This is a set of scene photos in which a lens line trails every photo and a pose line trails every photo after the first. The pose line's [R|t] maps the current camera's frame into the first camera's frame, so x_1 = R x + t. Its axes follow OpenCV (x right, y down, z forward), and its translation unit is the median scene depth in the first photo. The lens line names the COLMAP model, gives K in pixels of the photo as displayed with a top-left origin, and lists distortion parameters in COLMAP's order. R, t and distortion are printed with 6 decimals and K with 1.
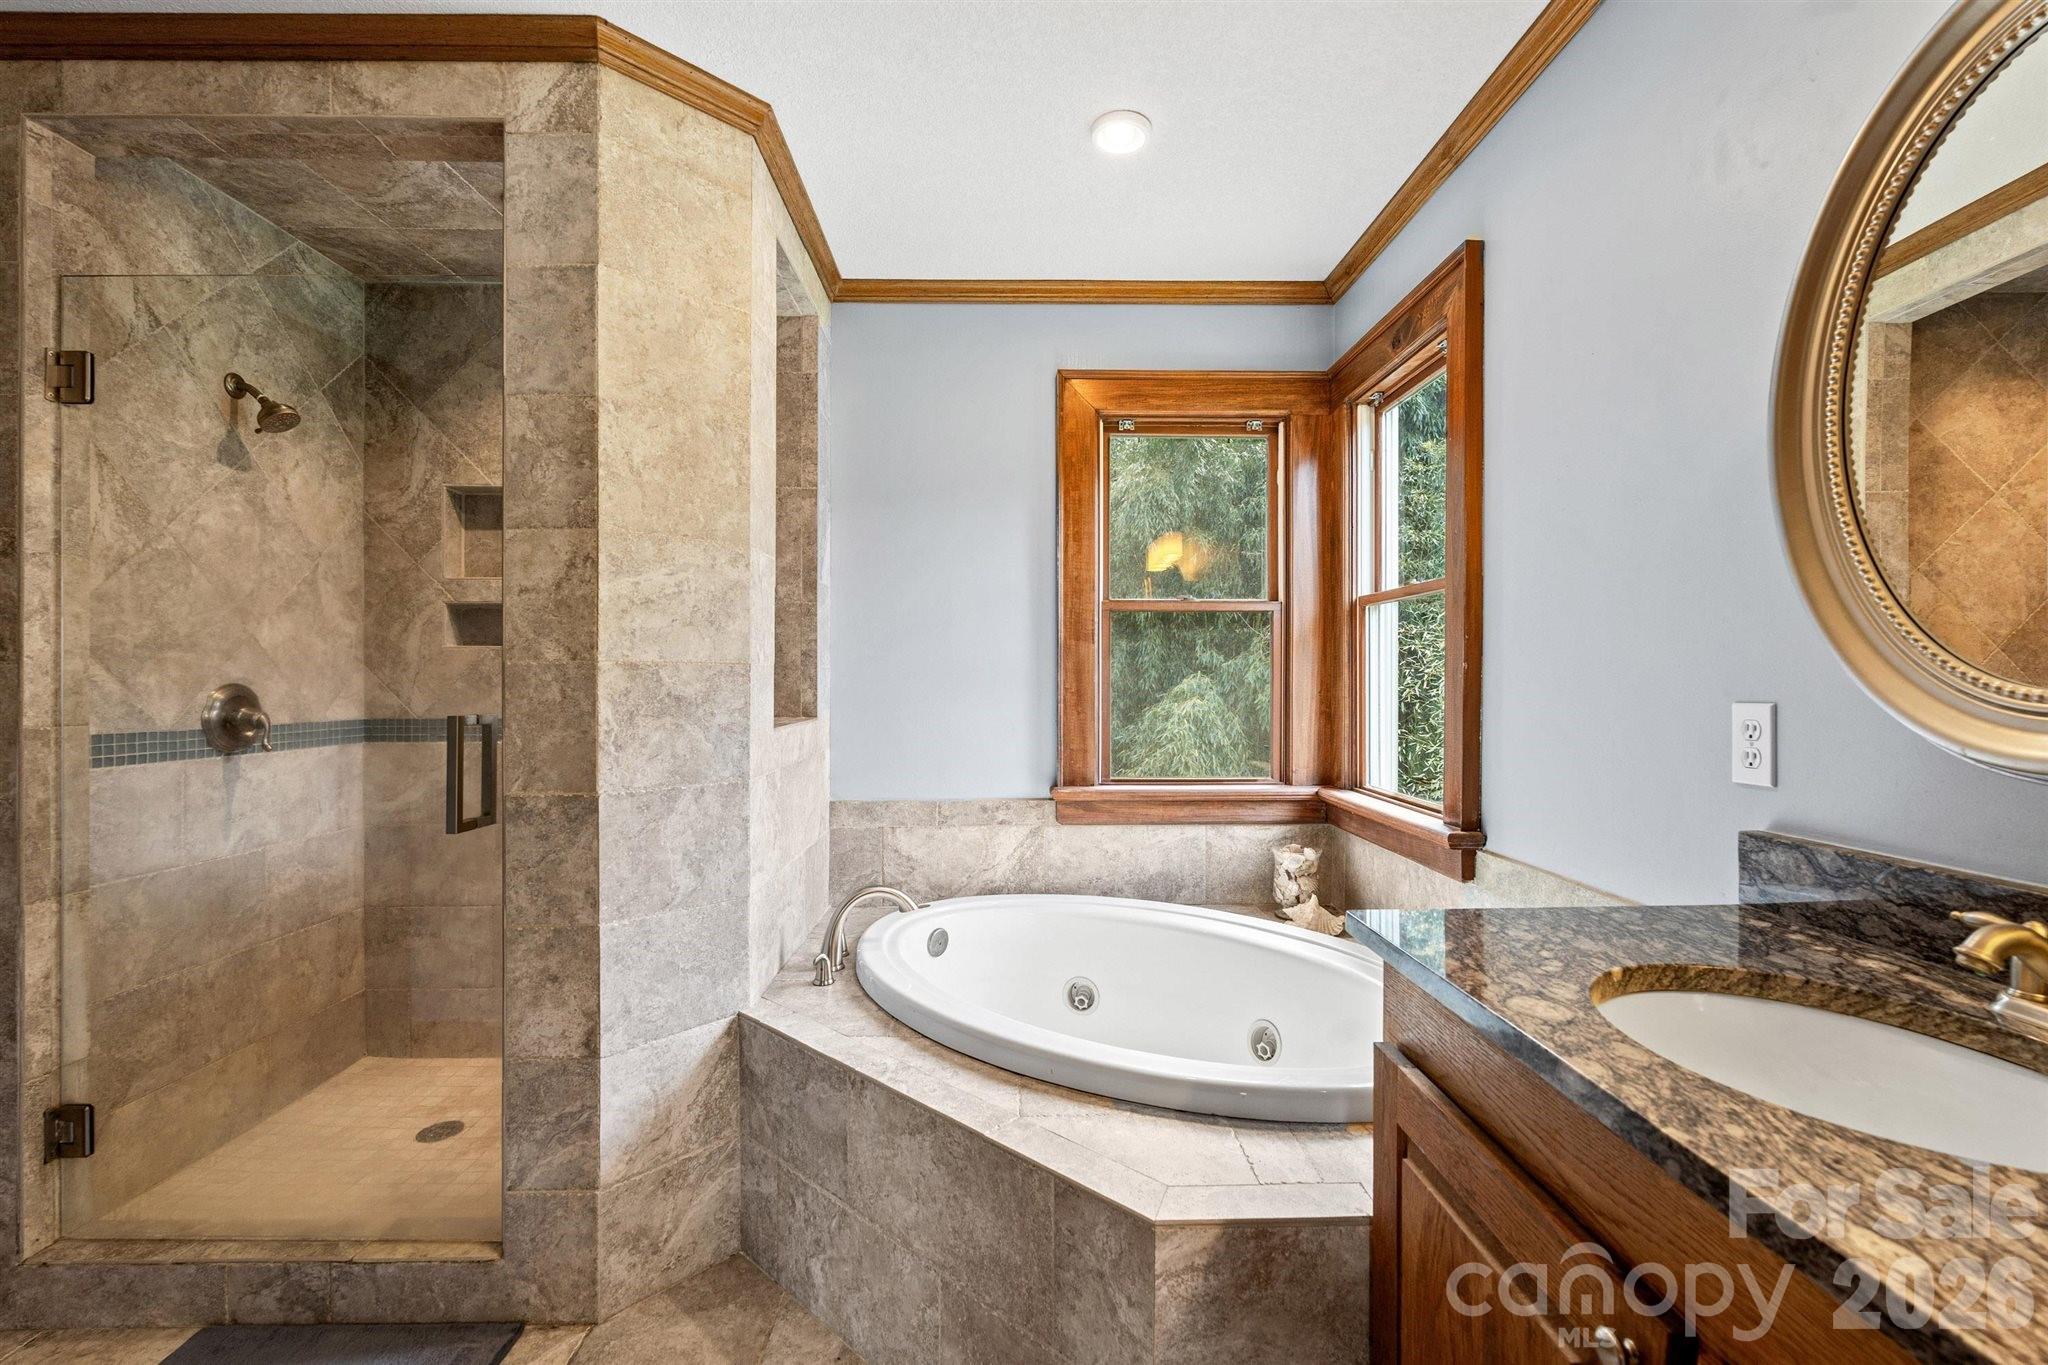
lens RADIAL K [[900.7, 0, 1017.4], [0, 900.7, 683.4], [0, 0, 1]] dist [-0.009349, 0.001742]
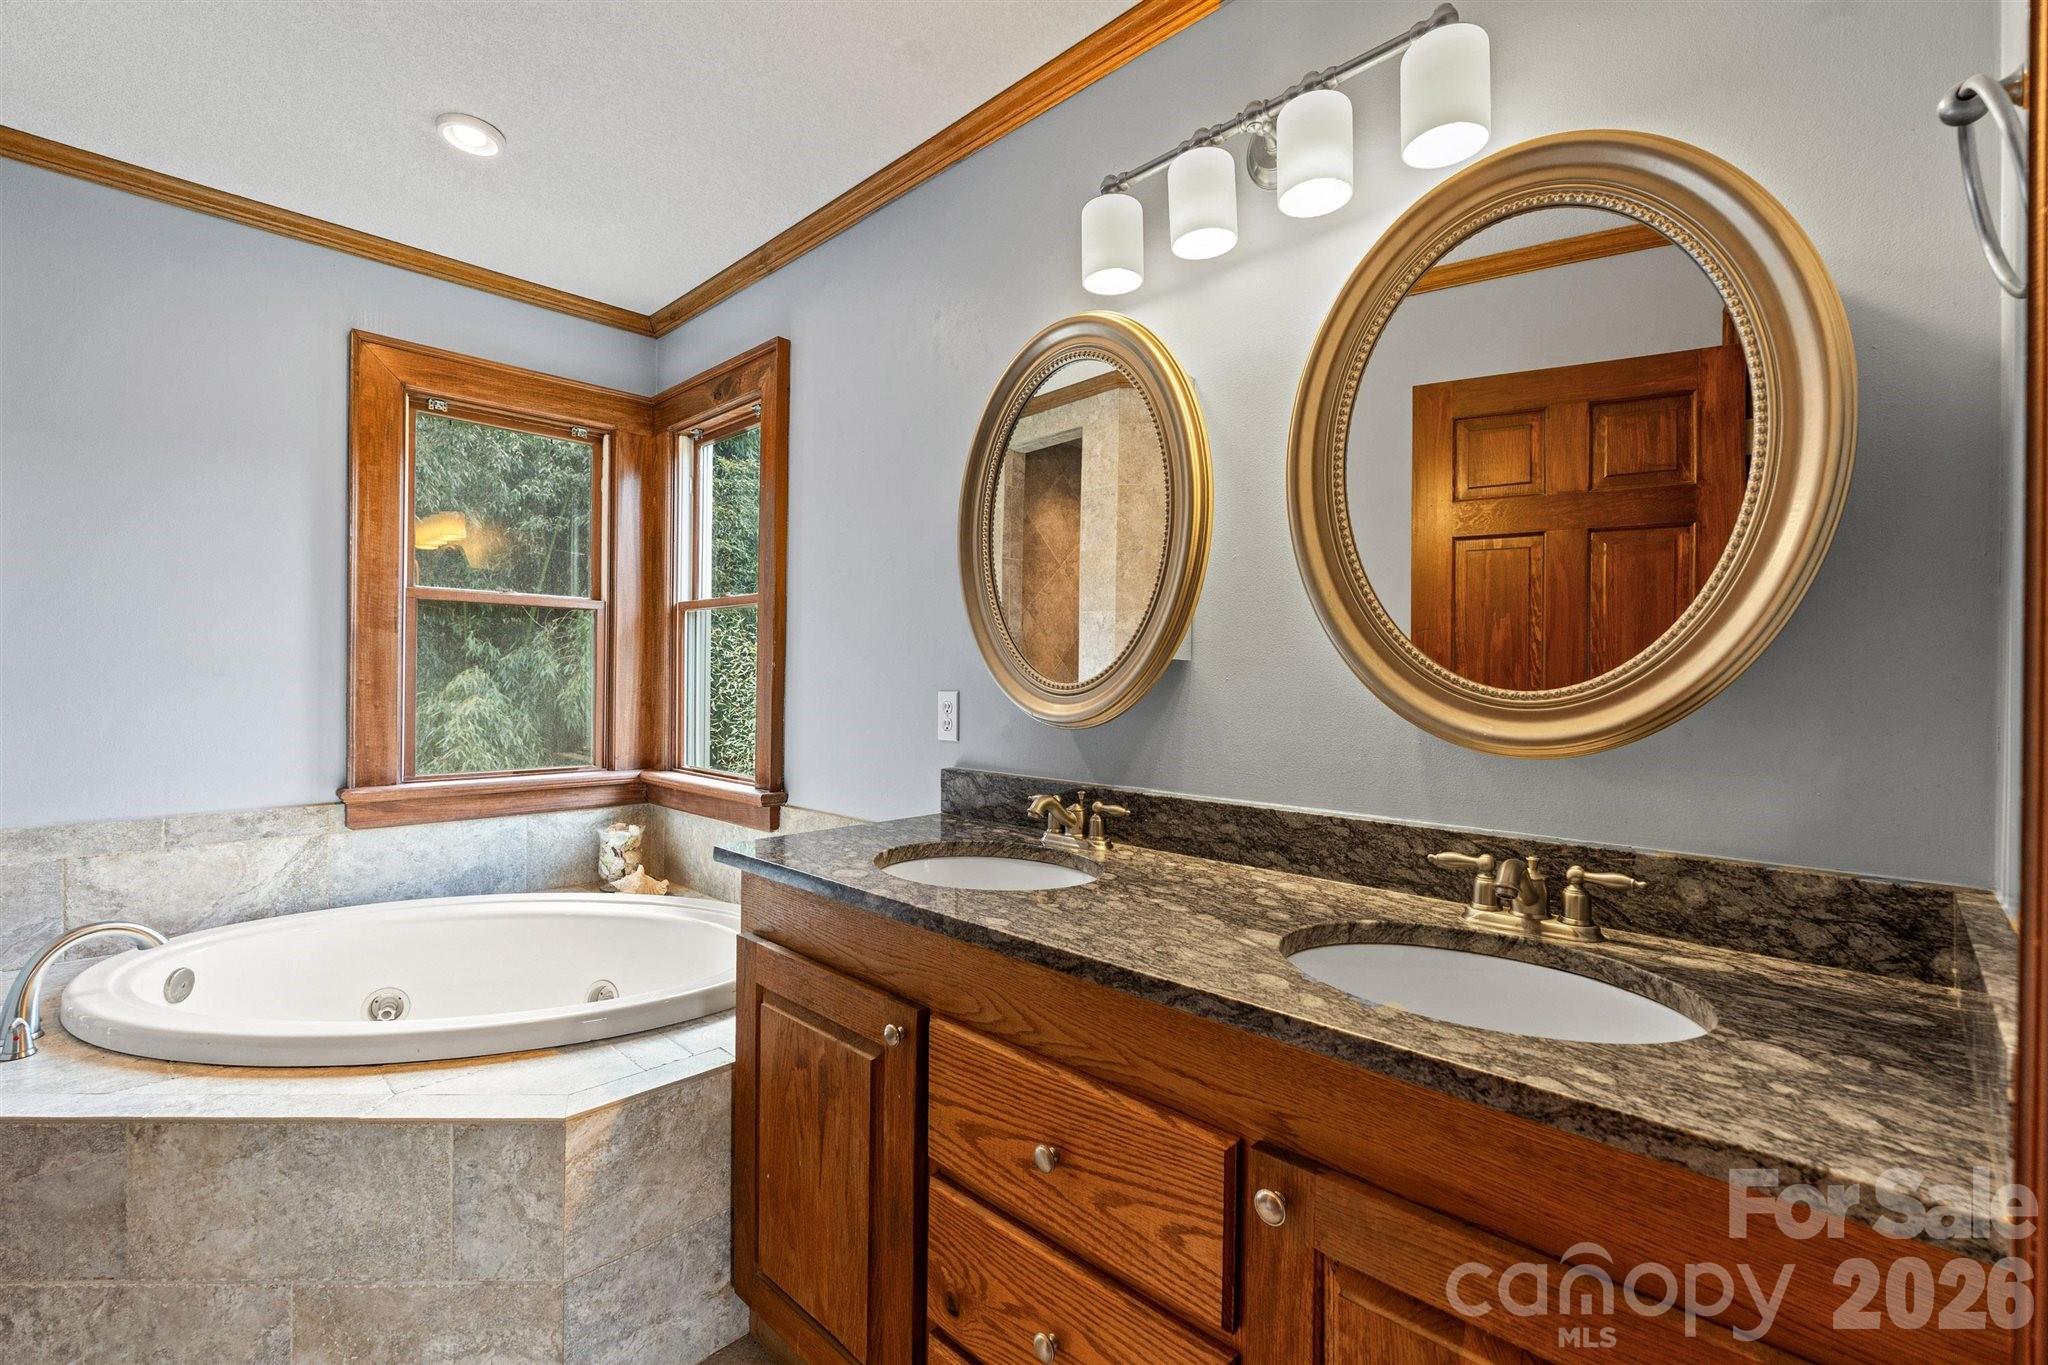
lens RADIAL K [[946.7, 0, 1016.1], [0, 946.7, 680.3], [0, 0, 1]] dist [-0.000179, 0.000017]
pose [[0.718794, 0.007613, 0.695182, -0.178332], [-0.009082, 0.999958, -0.001560, 0.001423], [-0.695164, -0.005192, 0.718832, -0.201503]]
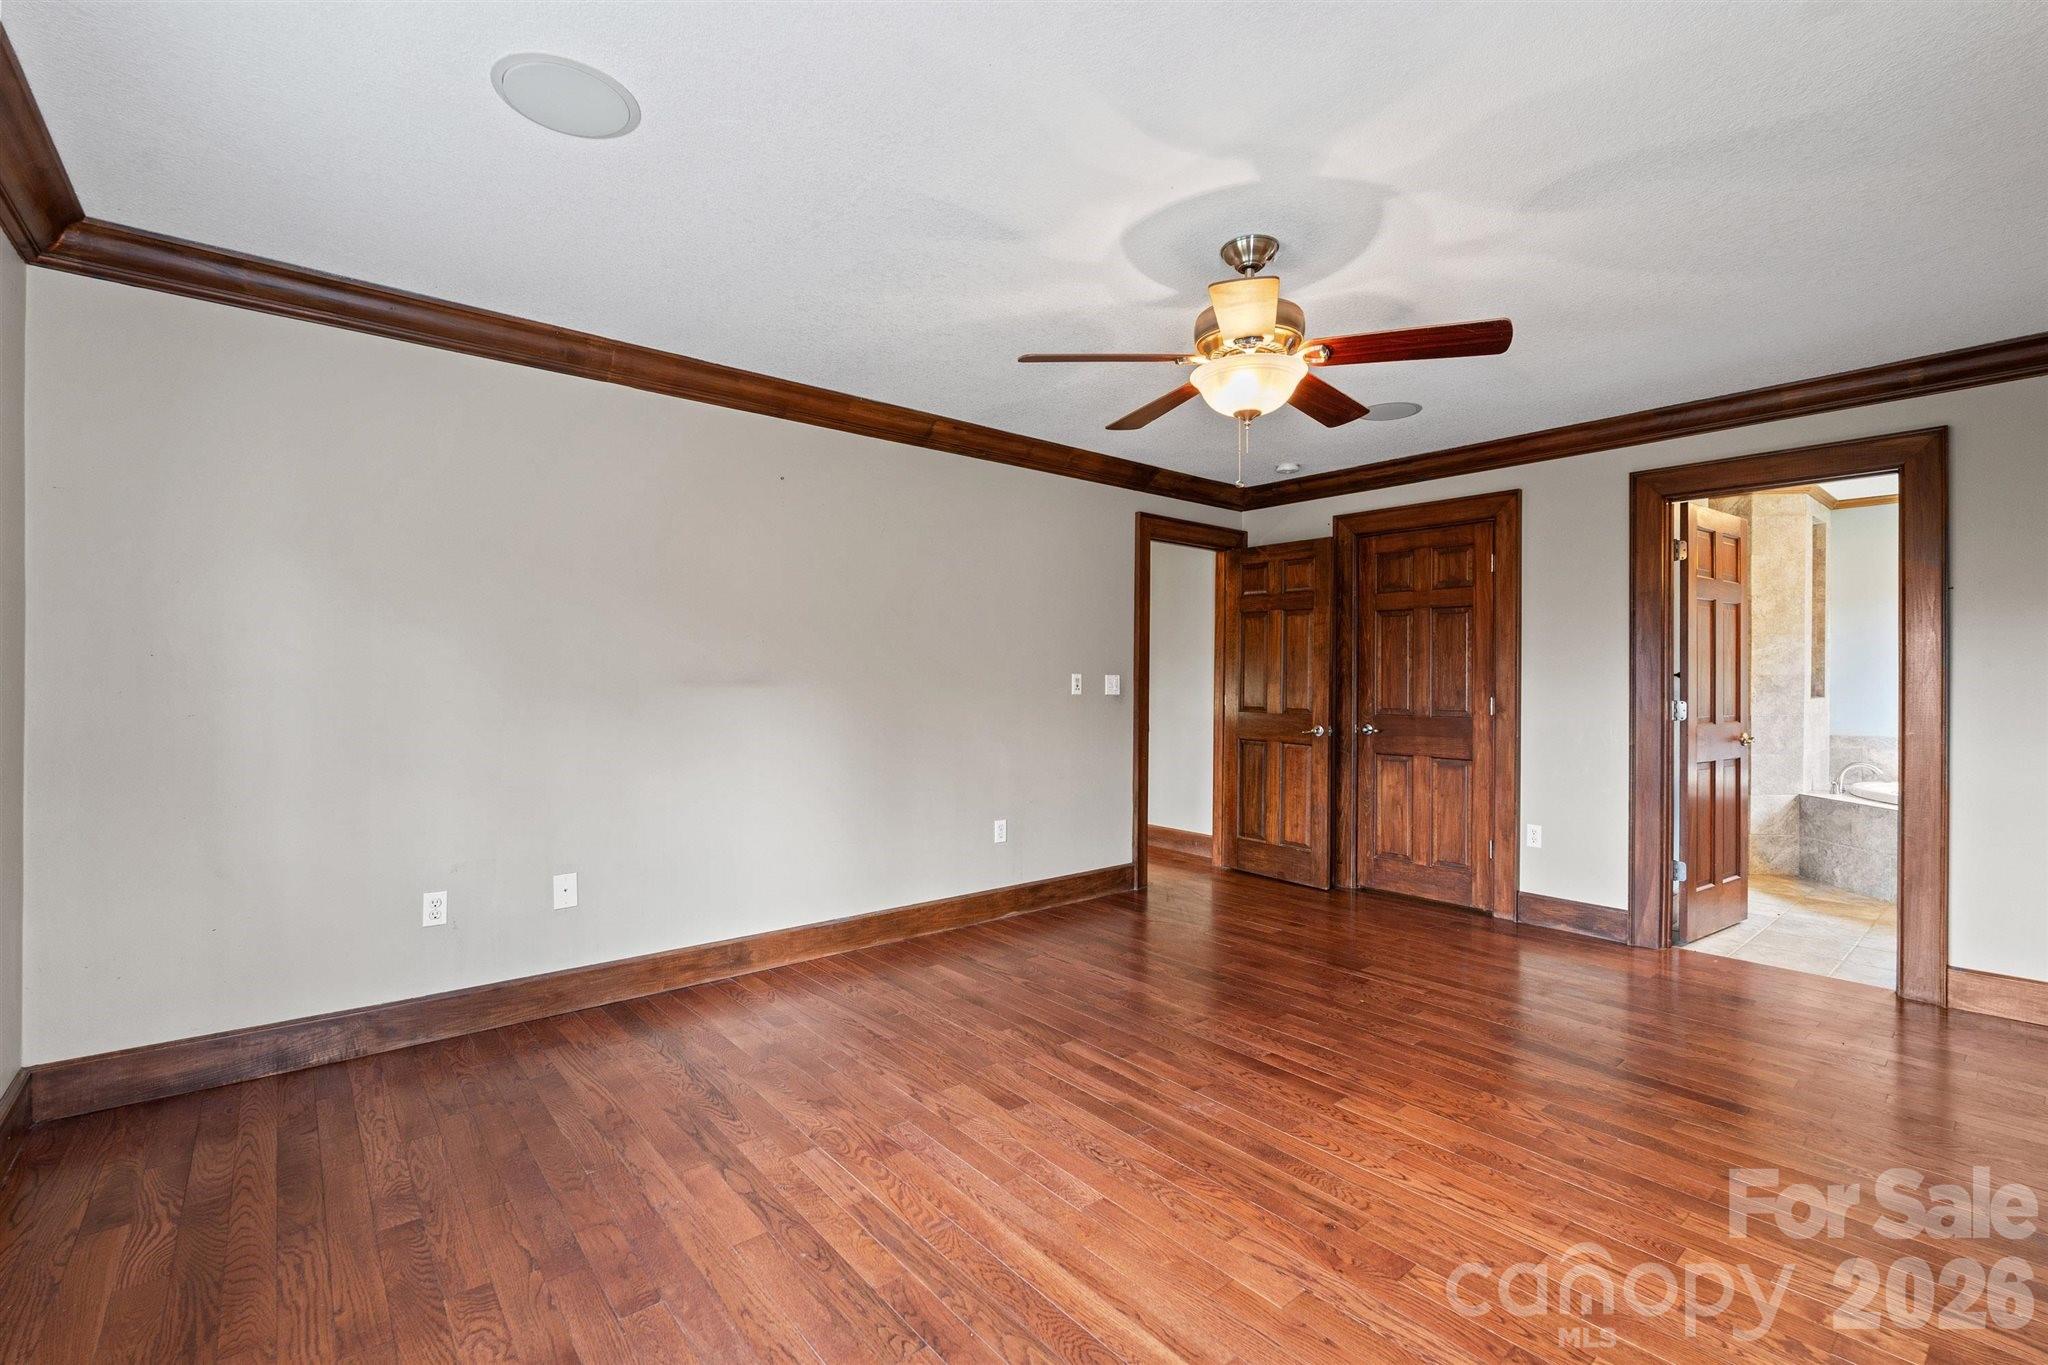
lens RADIAL K [[900.7, 0, 1018.2], [0, 900.7, 677.0], [0, 0, 1]] dist [-0.009349, 0.001742]
pose [[0.633153, 0.002292, -0.774023, 0.330423], [-0.005504, 0.999984, -0.001542, 0.002971], [0.774007, 0.005236, 0.633155, -2.775199]]
